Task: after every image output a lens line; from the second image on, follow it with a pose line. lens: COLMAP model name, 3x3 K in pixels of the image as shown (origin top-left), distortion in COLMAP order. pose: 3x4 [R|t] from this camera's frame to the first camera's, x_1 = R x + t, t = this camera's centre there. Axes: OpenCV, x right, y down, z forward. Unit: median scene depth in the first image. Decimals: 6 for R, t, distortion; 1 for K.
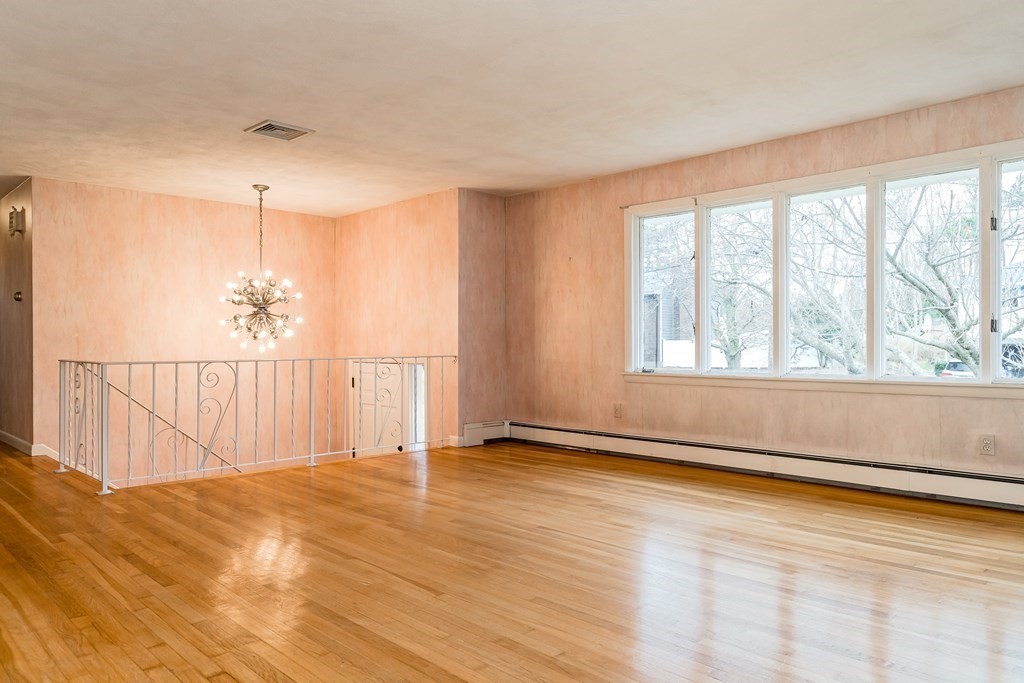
lens RADIAL K [[717.1, 0, 512.0], [0, 717.1, 341.5], [0, 0, 1]] dist [-0.000925, 0.001308]
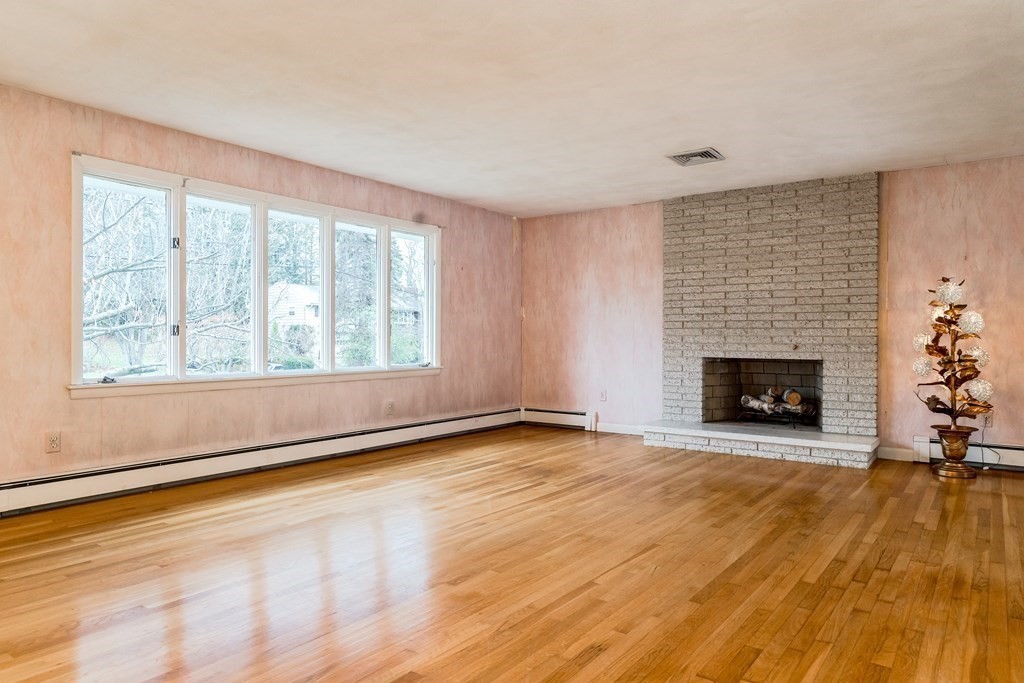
lens RADIAL K [[674.8, 0, 512.0], [0, 674.8, 341.5], [0, 0, 1]] dist [0.007429, 0.000210]
pose [[-0.180527, -0.001905, 0.983568, -0.945153], [-0.005897, 0.999982, 0.000855, -0.005892], [-0.983552, -0.005646, -0.180535, 1.129207]]
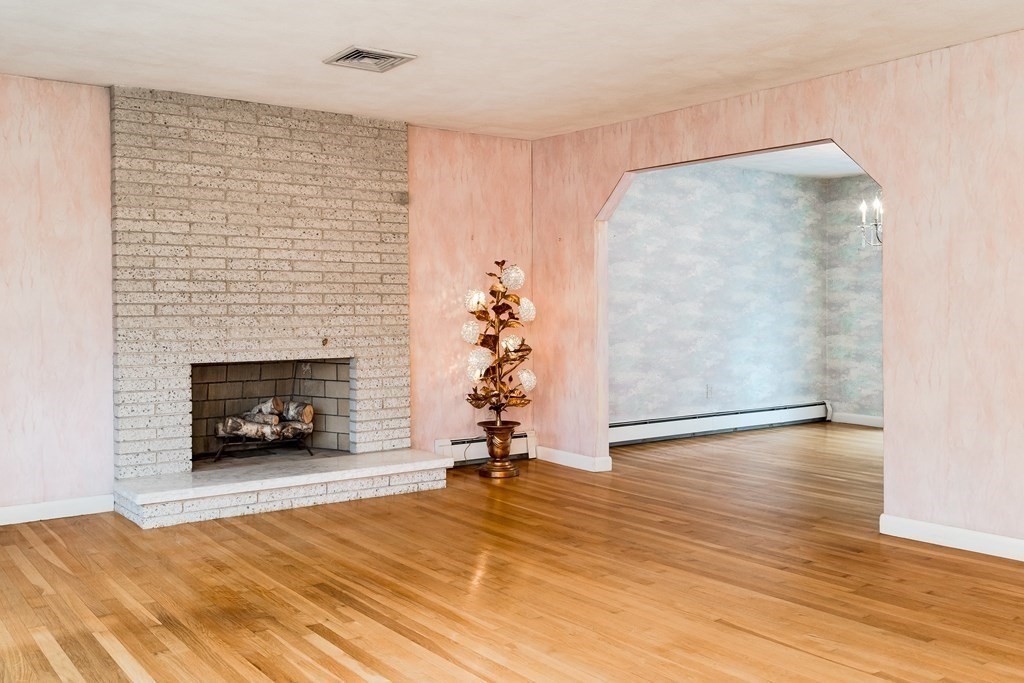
lens RADIAL K [[938.4, 0, 512.1], [0, 938.4, 313.3], [0, 0, 1]] dist [0.000773, -0.003864]
pose [[-0.992719, 0.008754, 0.120132, 0.014236], [0.009070, 0.999957, 0.002086, -0.044347], [-0.120108, 0.003160, -0.992756, 1.735939]]
